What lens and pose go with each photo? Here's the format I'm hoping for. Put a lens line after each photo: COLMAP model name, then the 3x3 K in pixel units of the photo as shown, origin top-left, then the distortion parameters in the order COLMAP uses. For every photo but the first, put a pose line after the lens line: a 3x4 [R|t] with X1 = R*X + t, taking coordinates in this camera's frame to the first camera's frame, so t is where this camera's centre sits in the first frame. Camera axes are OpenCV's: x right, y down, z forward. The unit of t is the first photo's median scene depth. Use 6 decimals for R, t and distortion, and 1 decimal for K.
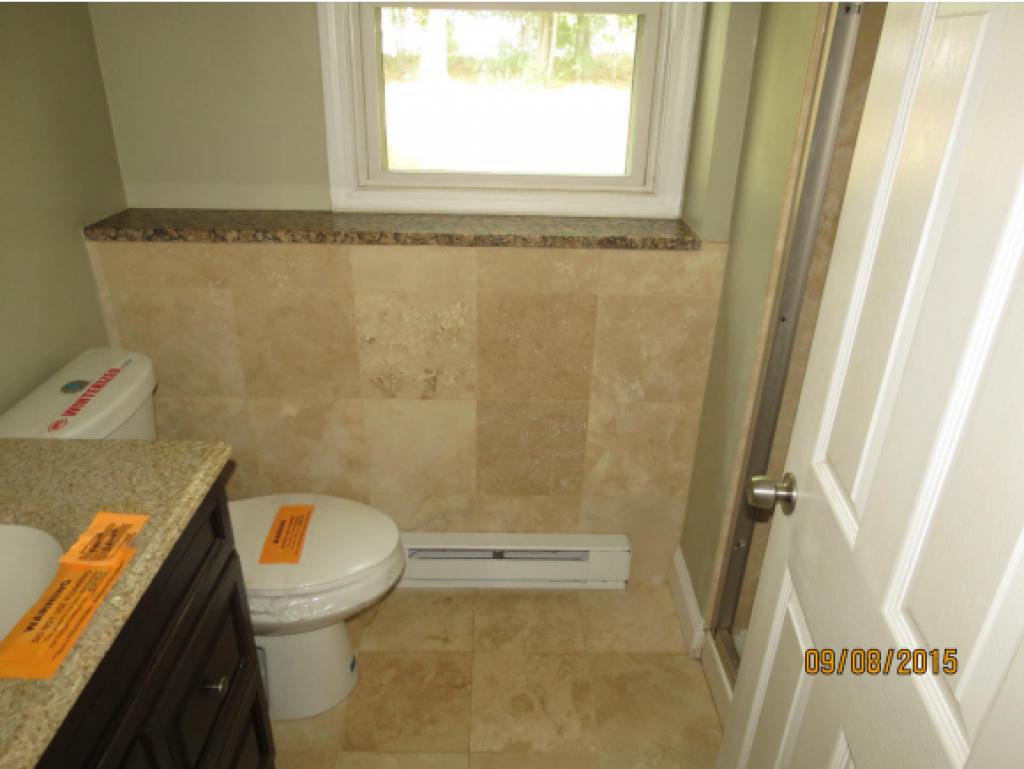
lens RADIAL K [[723.4, 0, 512.0], [0, 723.4, 384.5], [0, 0, 1]] dist [-0.026806, 0.004863]
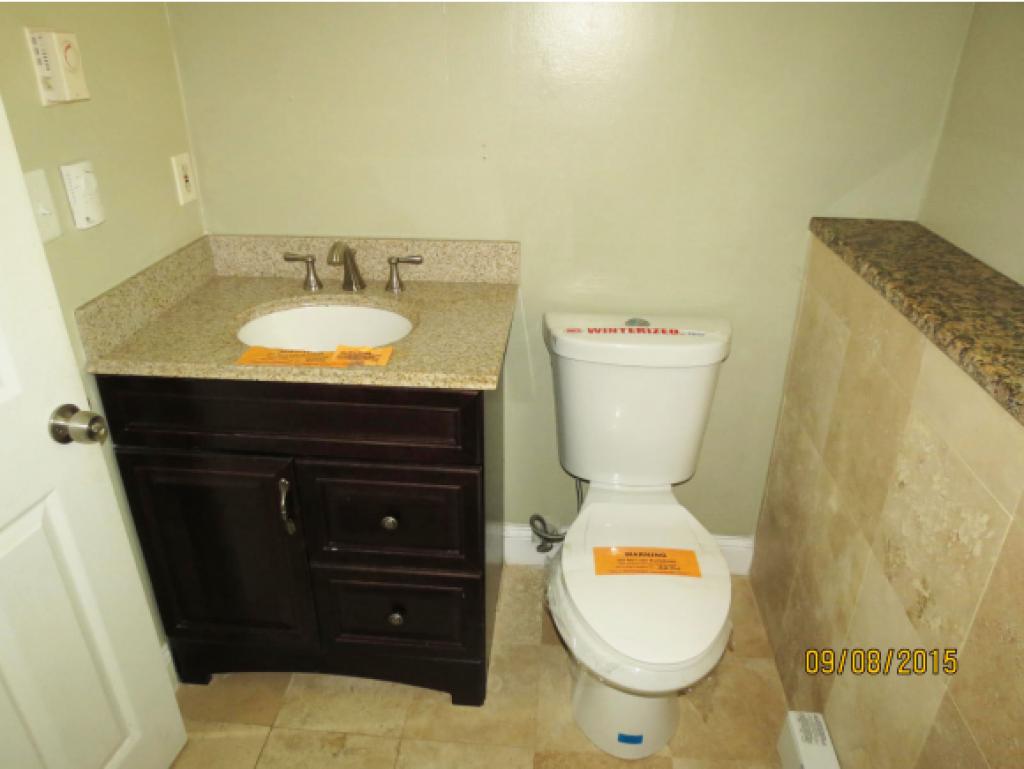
lens RADIAL K [[723.4, 0, 512.0], [0, 723.4, 384.5], [0, 0, 1]] dist [-0.026806, 0.004863]
pose [[-0.090187, 0.432244, -0.897236, 0.406453], [-0.443588, 0.789175, 0.424774, -0.270379], [0.891682, 0.436312, 0.120565, 0.616471]]
